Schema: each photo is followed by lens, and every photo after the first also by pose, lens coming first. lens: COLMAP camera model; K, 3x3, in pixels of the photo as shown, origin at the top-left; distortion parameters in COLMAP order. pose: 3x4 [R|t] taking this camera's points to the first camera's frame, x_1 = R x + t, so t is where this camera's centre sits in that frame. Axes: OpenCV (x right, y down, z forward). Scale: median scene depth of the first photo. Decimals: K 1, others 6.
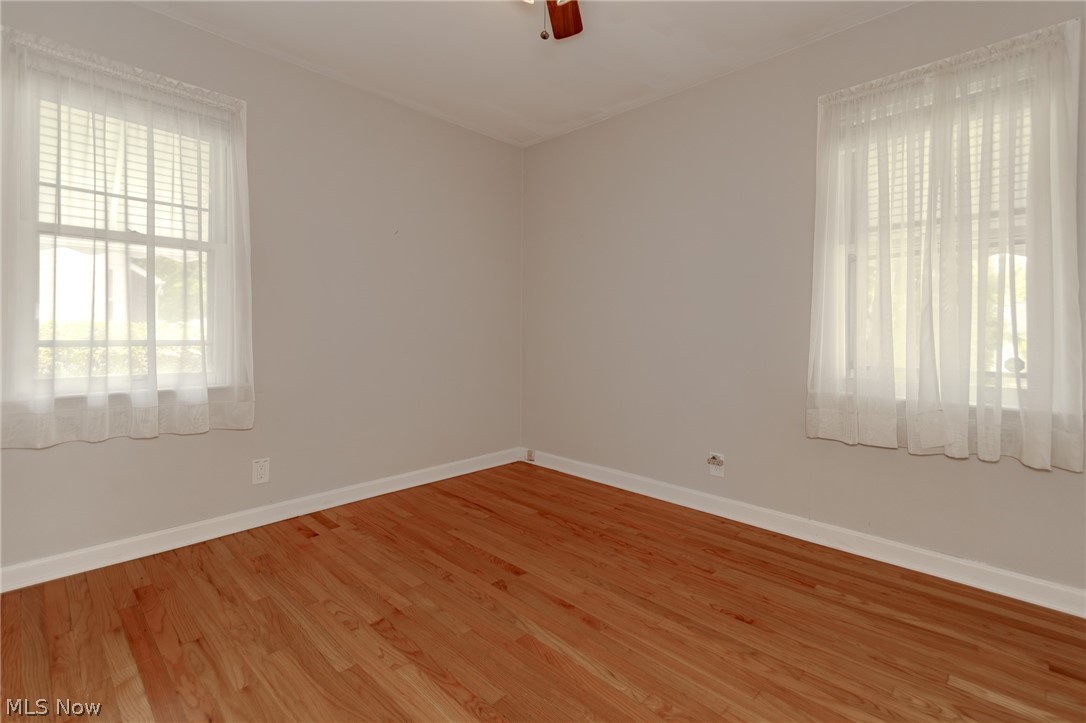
lens RADIAL K [[506.5, 0, 539.0], [0, 506.5, 335.2], [0, 0, 1]] dist [0.030837, -0.000581]
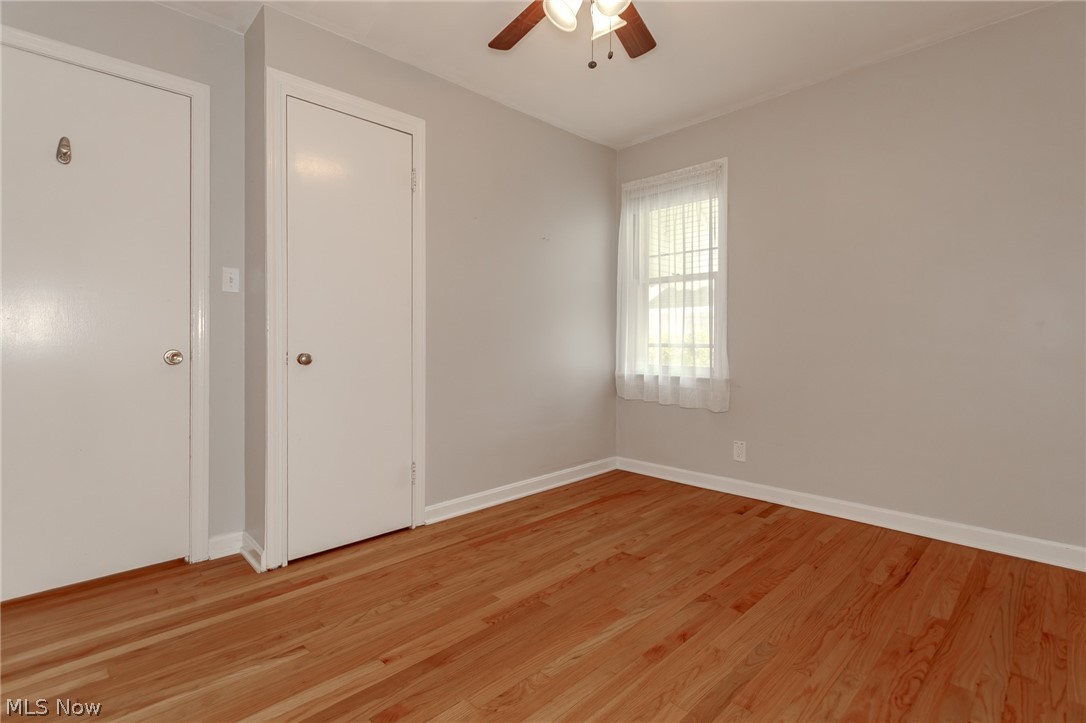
lens RADIAL K [[512.0, 0, 539.1], [0, 512.0, 345.5], [0, 0, 1]] dist [0.001969, 0.000375]
pose [[-0.041935, -0.000781, -0.999120, 0.814312], [-0.007664, 0.999971, -0.000460, 0.020317], [0.999091, 0.007638, -0.041940, 0.664764]]
